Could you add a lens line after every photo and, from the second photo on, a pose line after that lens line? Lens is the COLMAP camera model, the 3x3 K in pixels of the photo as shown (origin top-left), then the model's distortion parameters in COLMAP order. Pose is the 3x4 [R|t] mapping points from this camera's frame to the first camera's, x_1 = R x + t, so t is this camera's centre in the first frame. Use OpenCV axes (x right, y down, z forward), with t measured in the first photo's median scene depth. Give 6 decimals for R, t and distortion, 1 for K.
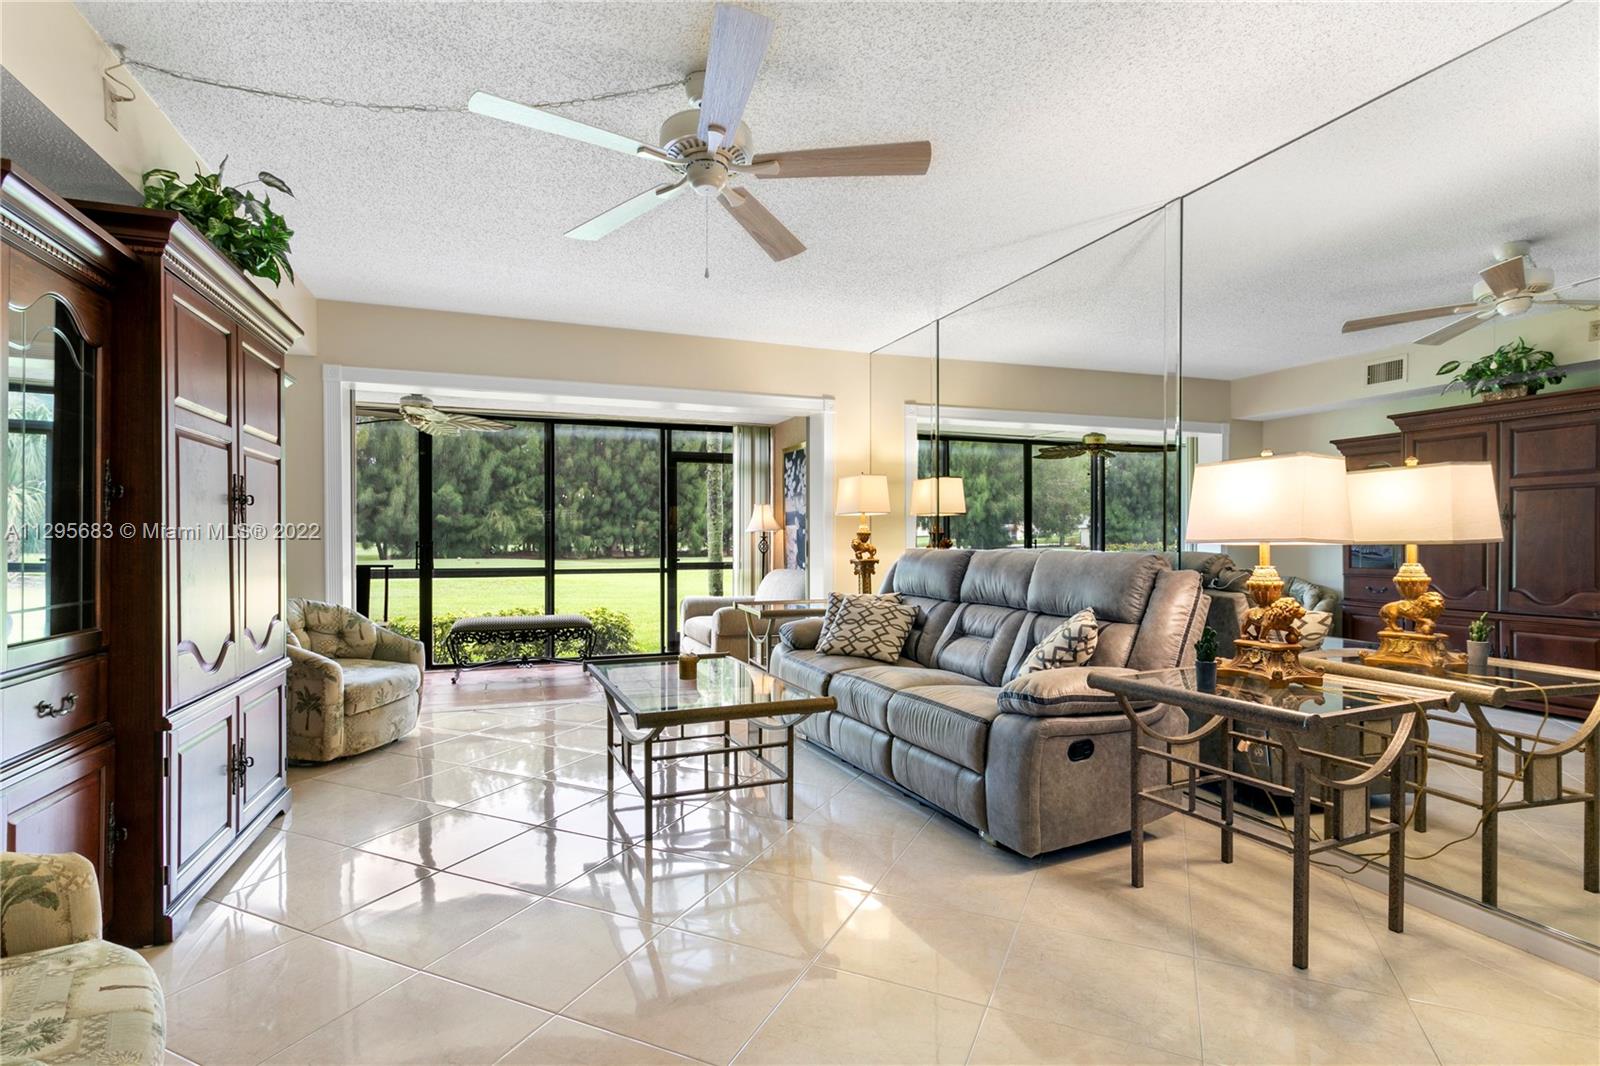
lens RADIAL K [[780.8, 0, 797.3], [0, 780.8, 540.0], [0, 0, 1]] dist [-0.001206, -0.000205]
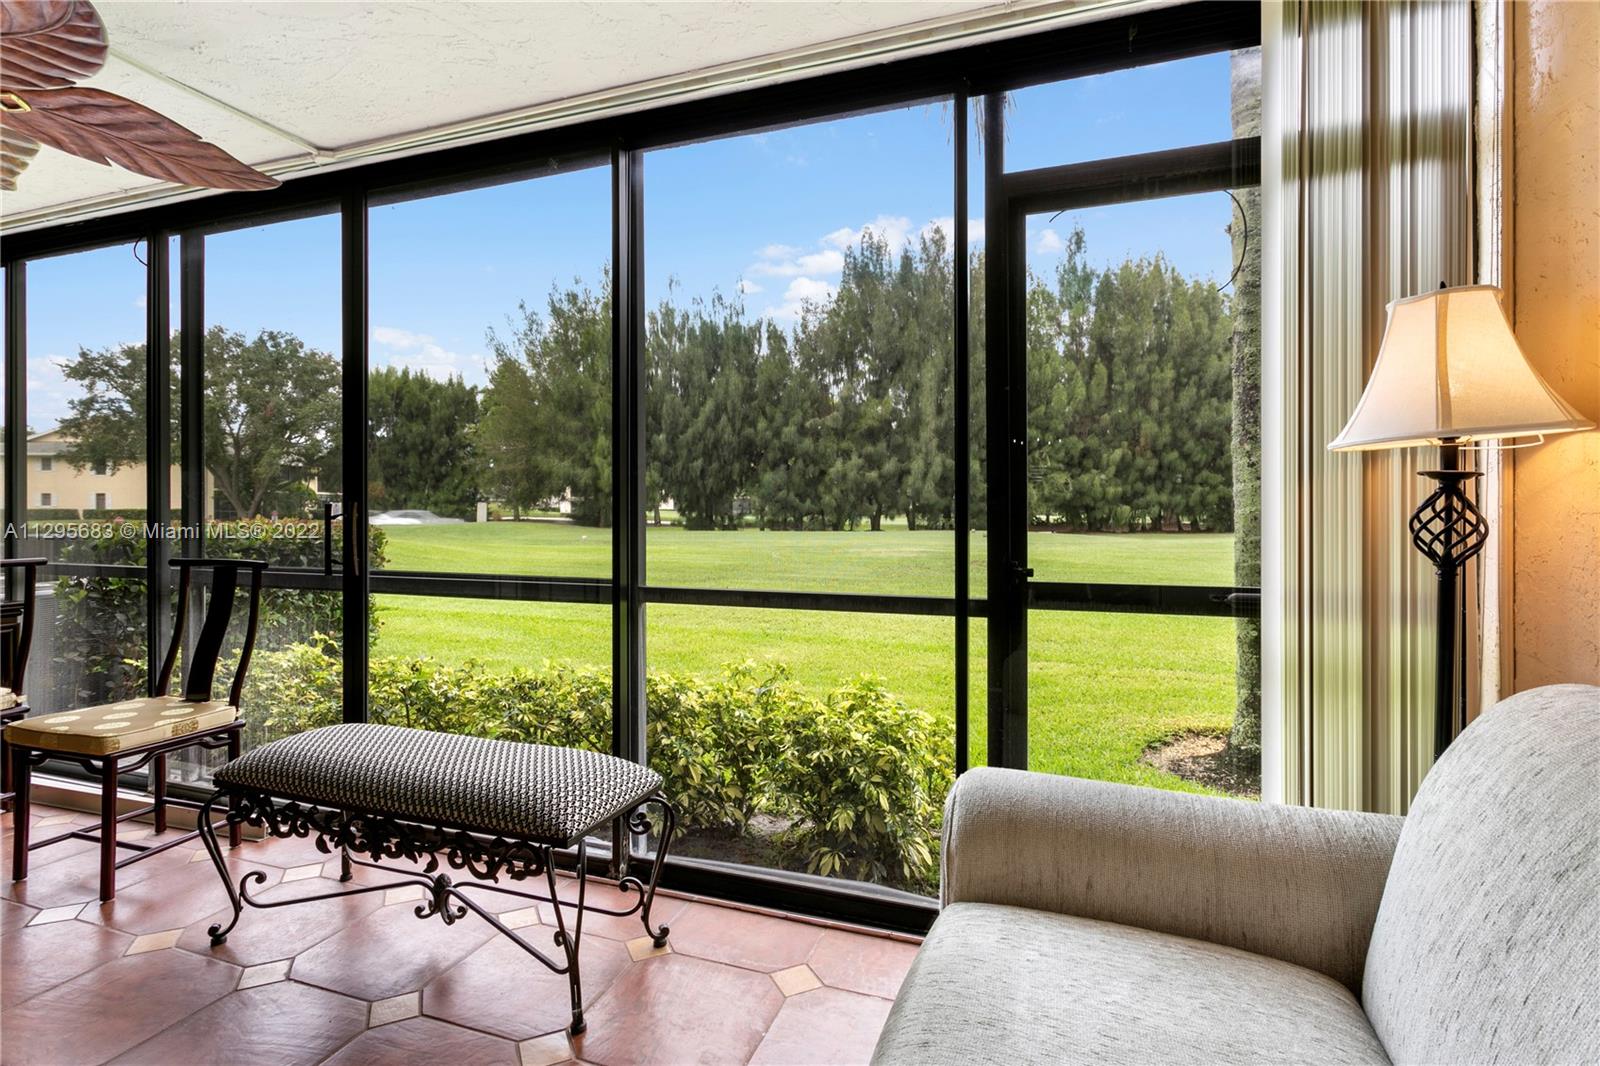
lens RADIAL K [[771.9, 0, 798.9], [0, 771.9, 506.8], [0, 0, 1]] dist [-0.000661, -0.000067]
pose [[0.767469, -0.001958, -0.641084, -0.008166], [-0.001544, 0.999987, -0.004903, 0.000898], [0.641085, 0.004753, 0.767455, 0.141020]]
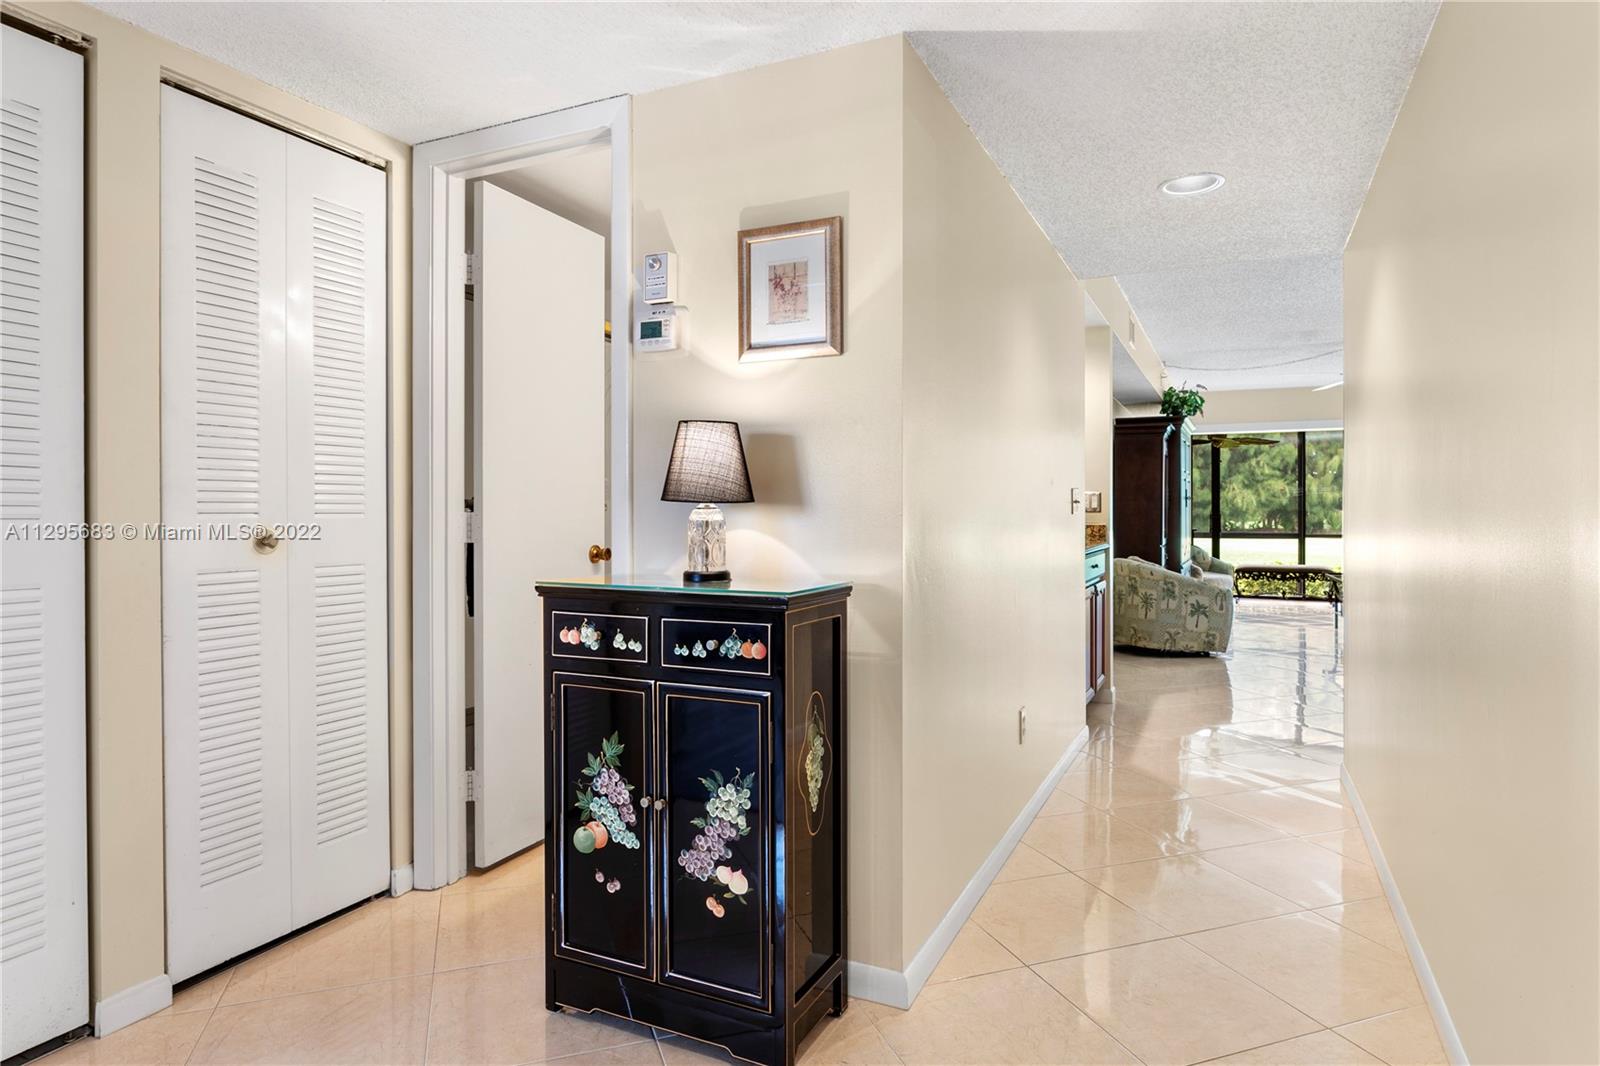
lens RADIAL K [[913.1, 0, 792.4], [0, 913.1, 517.8], [0, 0, 1]] dist [0.002374, 0.000745]
pose [[0.689983, 0.002628, -0.723821, 0.044064], [-0.001140, 0.999996, 0.002543, 0.000763], [0.723825, -0.000930, 0.689983, -0.145872]]
